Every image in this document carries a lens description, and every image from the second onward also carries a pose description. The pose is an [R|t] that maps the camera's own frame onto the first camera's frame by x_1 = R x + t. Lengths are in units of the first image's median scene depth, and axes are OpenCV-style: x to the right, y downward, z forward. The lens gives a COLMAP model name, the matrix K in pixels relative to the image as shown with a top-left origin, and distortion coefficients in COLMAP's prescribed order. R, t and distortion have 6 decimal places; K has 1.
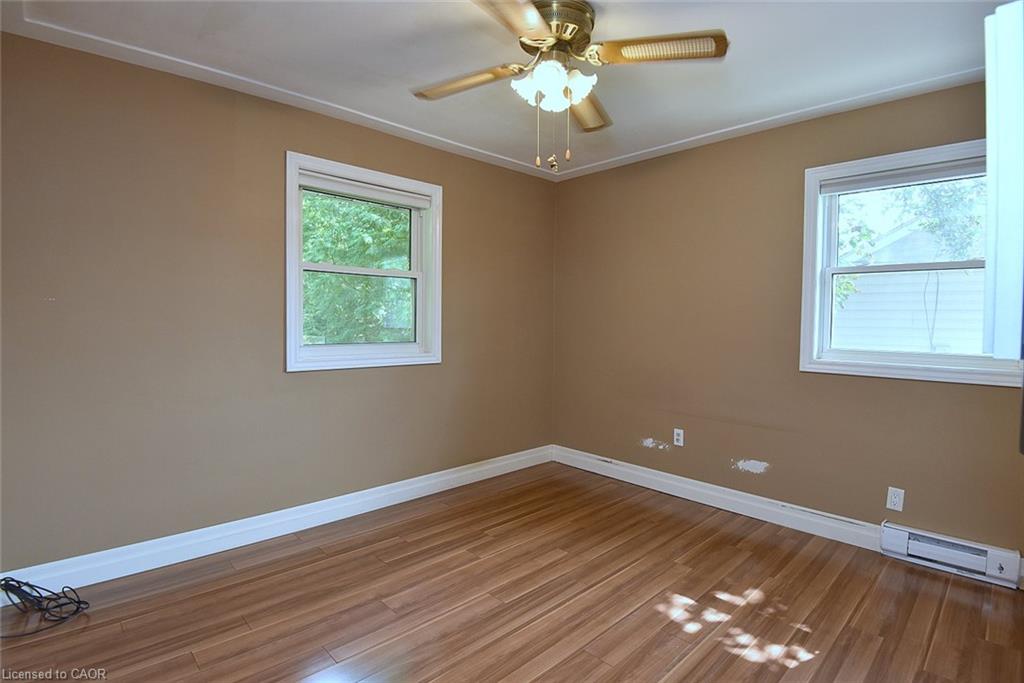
lens RADIAL K [[492.3, 0, 508.0], [0, 492.3, 333.7], [0, 0, 1]] dist [-0.003456, -0.027099]
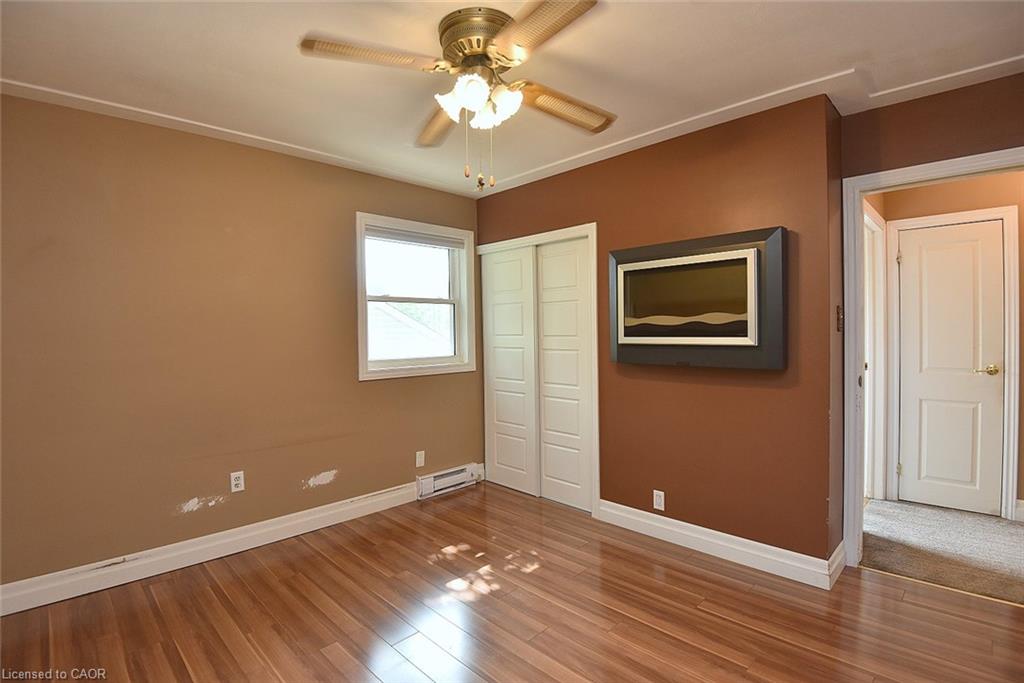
lens RADIAL K [[492.3, 0, 508.0], [0, 492.3, 333.7], [0, 0, 1]] dist [-0.003456, -0.027099]
pose [[-0.024919, -0.014125, 0.999590, -0.603762], [0.044701, 0.998884, 0.015230, -0.039799], [-0.998690, 0.045063, -0.024259, 0.671510]]
